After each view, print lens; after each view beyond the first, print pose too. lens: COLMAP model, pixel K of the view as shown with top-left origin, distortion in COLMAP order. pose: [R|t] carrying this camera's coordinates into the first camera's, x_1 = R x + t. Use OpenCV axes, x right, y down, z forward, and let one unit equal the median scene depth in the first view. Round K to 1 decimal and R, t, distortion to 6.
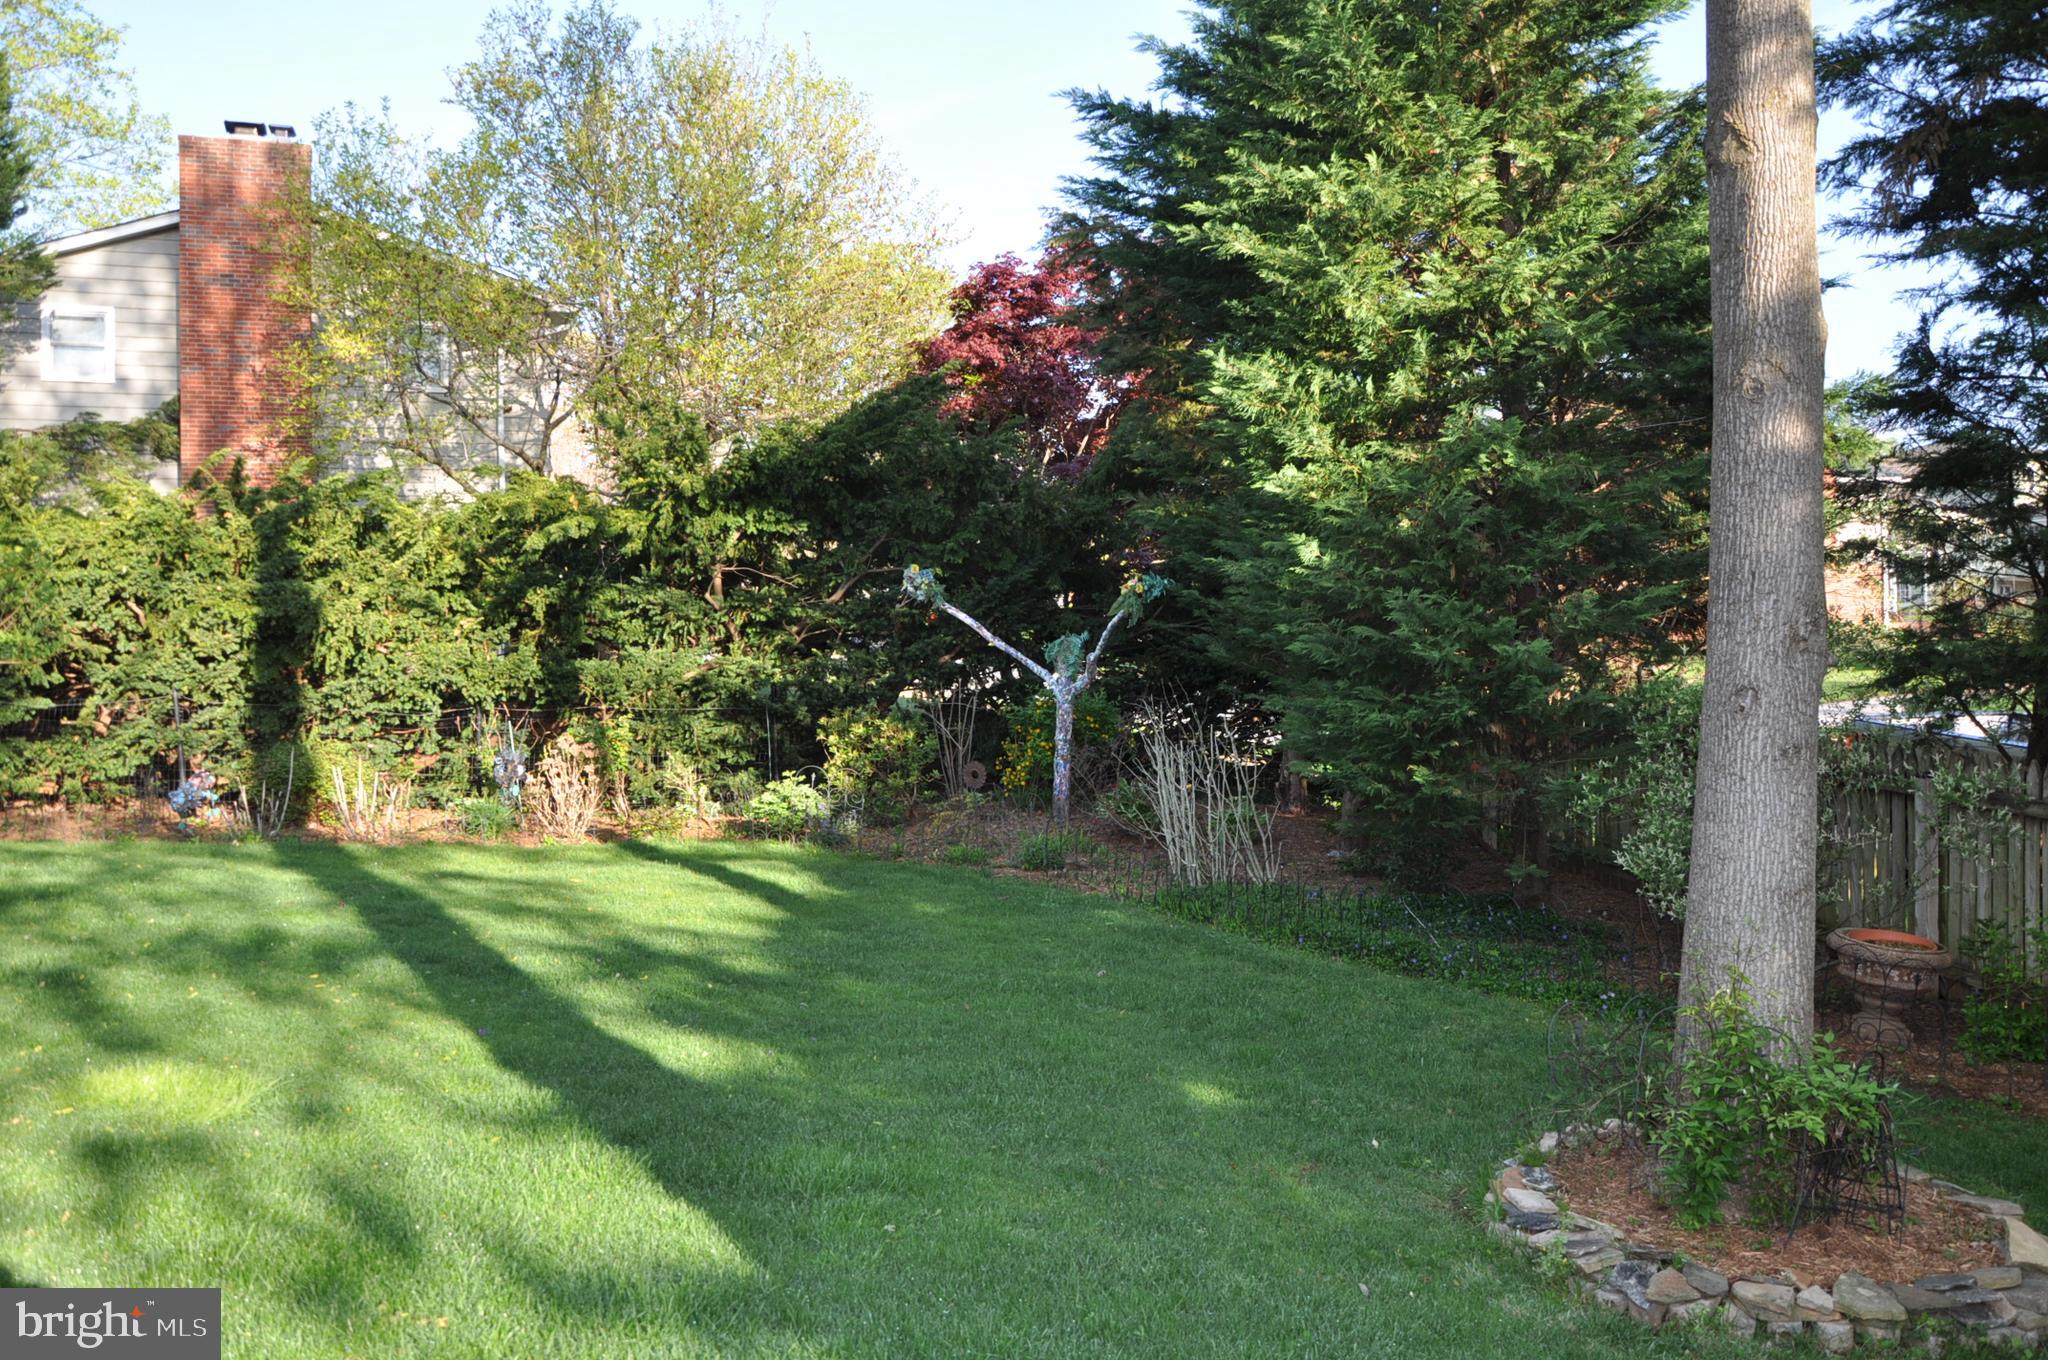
lens RADIAL K [[1618.0, 0, 1024.0], [0, 1618.0, 680.0], [0, 0, 1]] dist [-0.157320, 0.125195]
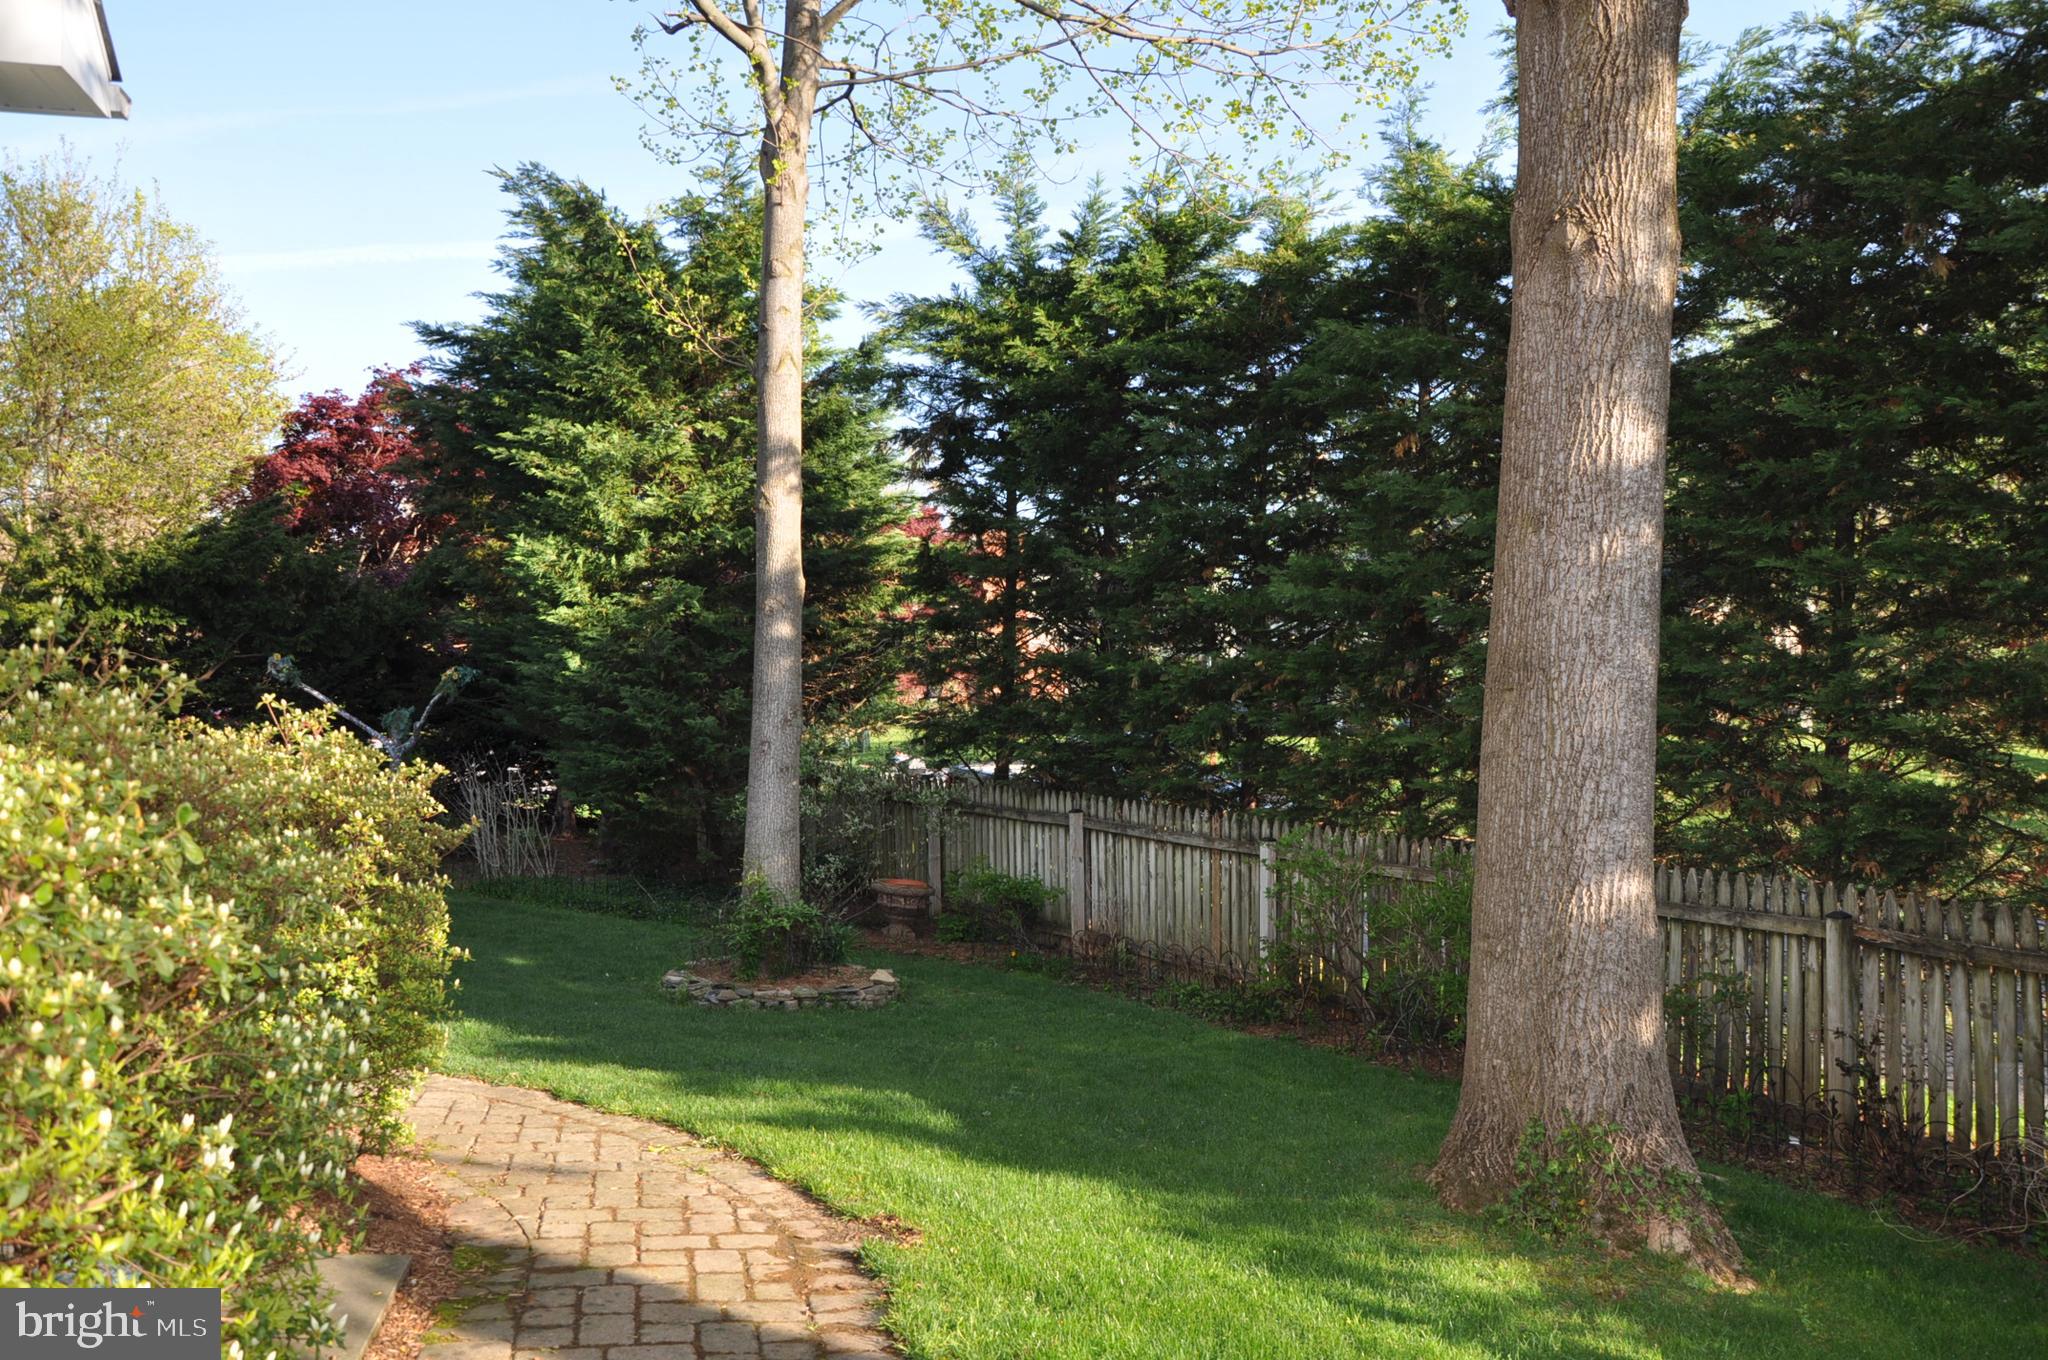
lens RADIAL K [[1618.0, 0, 1024.0], [0, 1618.0, 680.0], [0, 0, 1]] dist [-0.157320, 0.125195]
pose [[0.903471, 0.013130, 0.428448, -0.102923], [0.004204, 0.999211, -0.039487, 0.004867], [-0.428629, 0.037477, 0.902703, -0.643307]]
